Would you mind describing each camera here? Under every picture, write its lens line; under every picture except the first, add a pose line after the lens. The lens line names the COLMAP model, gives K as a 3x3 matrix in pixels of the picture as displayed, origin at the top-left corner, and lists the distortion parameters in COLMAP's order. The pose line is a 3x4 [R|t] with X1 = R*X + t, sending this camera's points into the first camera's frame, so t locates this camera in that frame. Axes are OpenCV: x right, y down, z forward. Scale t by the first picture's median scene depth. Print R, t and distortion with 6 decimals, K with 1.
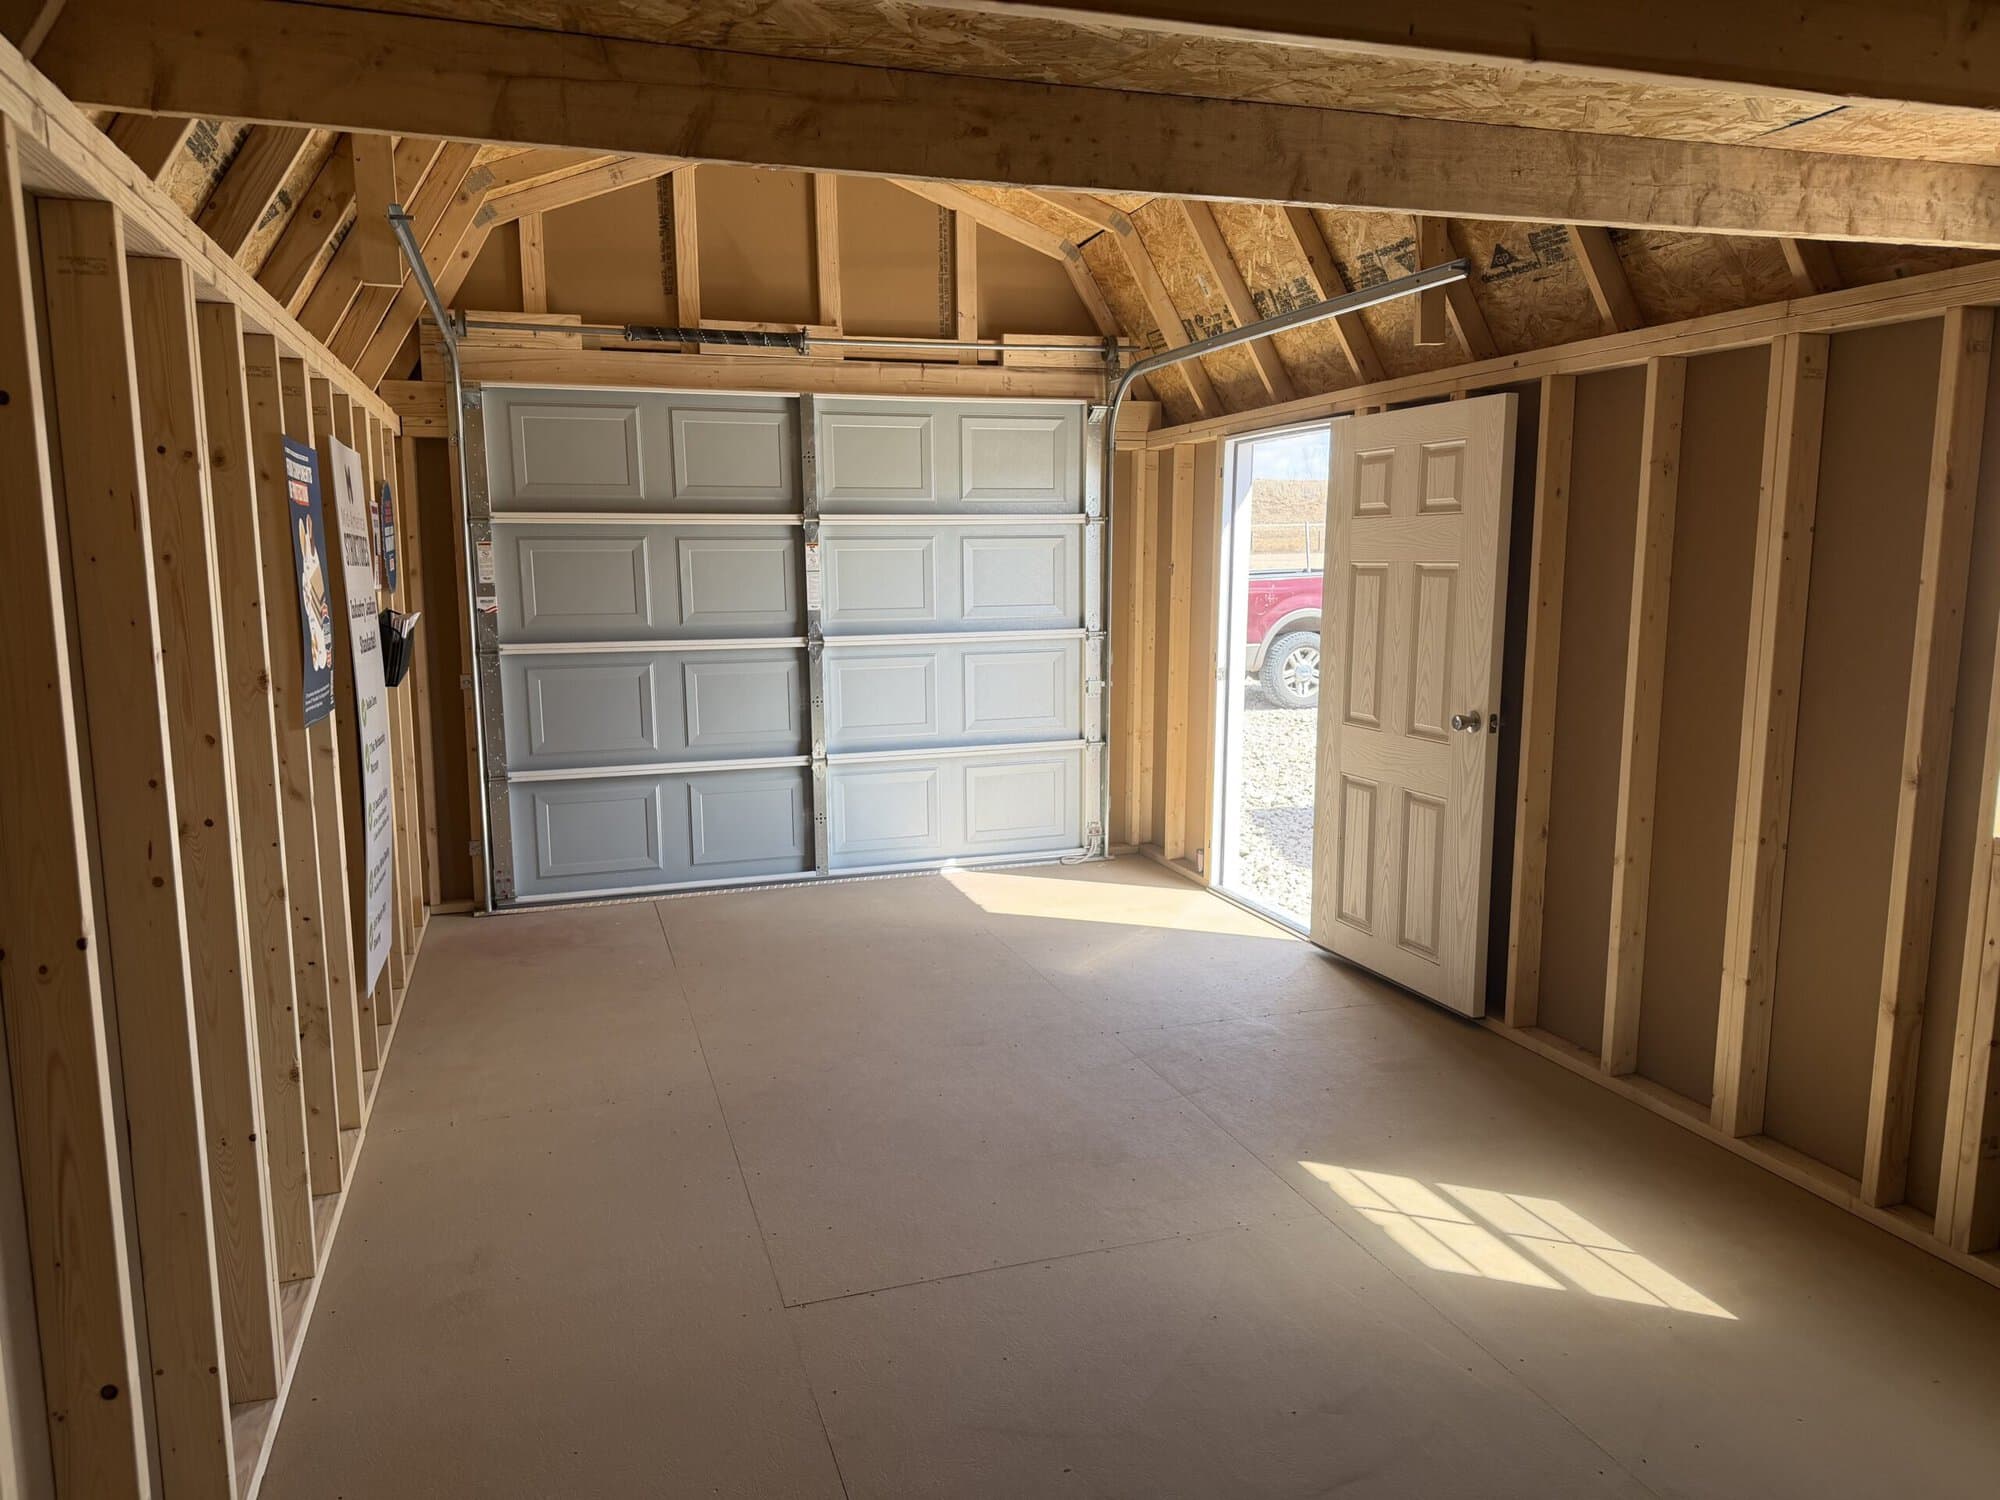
lens RADIAL K [[1368.8, 0, 1000.0], [0, 1368.8, 750.0], [0, 0, 1]] dist [0.111790, -0.128258]
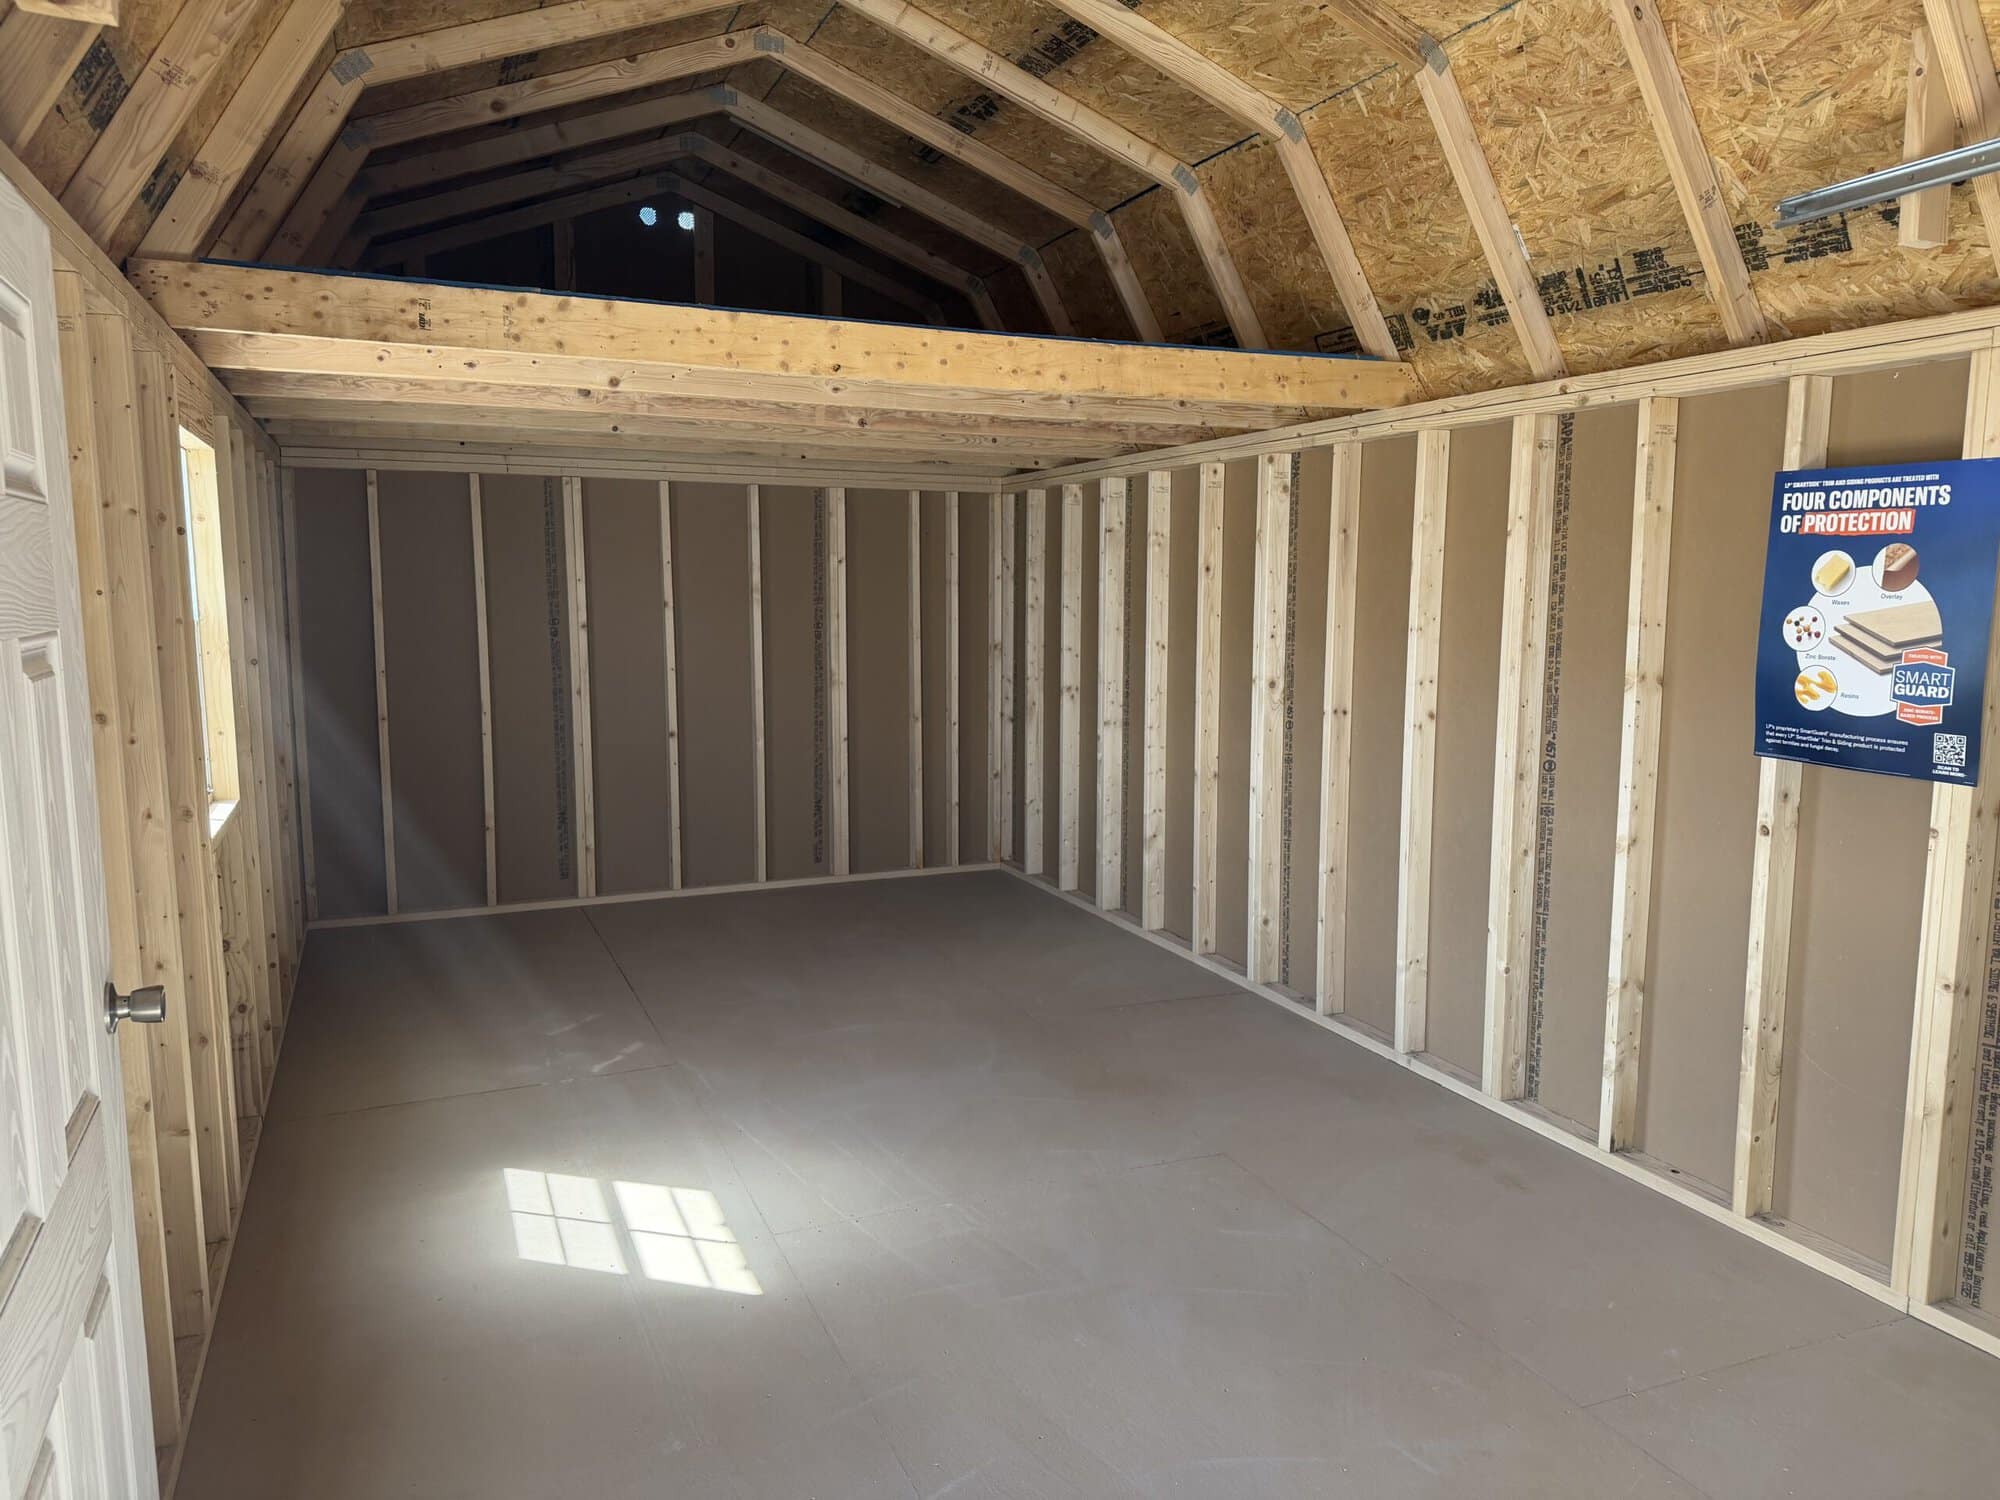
lens RADIAL K [[1368.8, 0, 1000.0], [0, 1368.8, 750.0], [0, 0, 1]] dist [0.111790, -0.128258]
pose [[-0.995749, 0.013431, -0.091122, 0.154608], [-0.012125, 0.961588, 0.274230, -0.299322], [0.091305, 0.274169, -0.957337, 1.926208]]
